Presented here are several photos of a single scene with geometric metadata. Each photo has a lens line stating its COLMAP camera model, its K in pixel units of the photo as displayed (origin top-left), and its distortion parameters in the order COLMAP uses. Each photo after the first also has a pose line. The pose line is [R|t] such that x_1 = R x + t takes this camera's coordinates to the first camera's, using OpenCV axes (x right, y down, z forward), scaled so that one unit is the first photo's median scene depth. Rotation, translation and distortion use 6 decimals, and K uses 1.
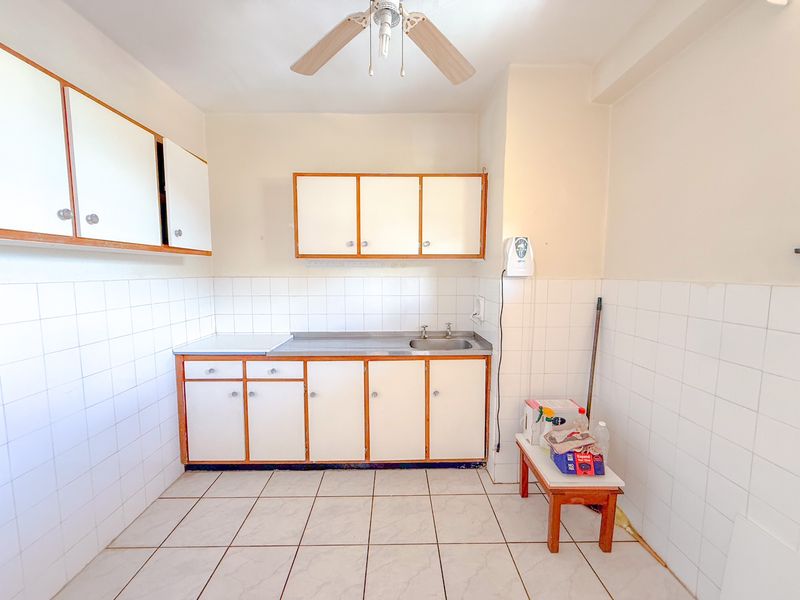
lens RADIAL K [[318.4, 0, 398.9], [0, 318.4, 299.7], [0, 0, 1]] dist [-0.000065, 0.000208]
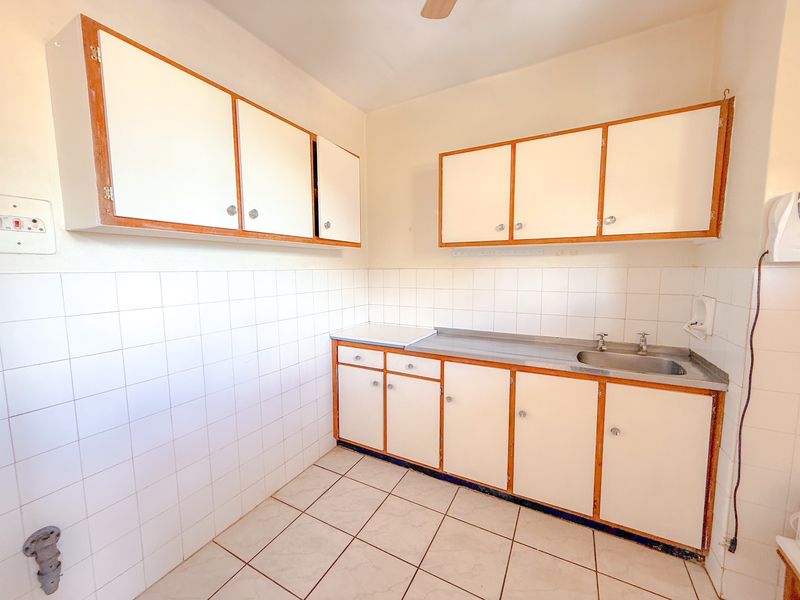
lens RADIAL K [[318.4, 0, 398.9], [0, 318.4, 299.7], [0, 0, 1]] dist [-0.000065, 0.000208]
pose [[0.871681, 0.041719, -0.488295, 0.031602], [-0.035854, 0.999129, 0.021358, 0.005447], [0.488760, -0.001110, 0.872417, 0.150130]]
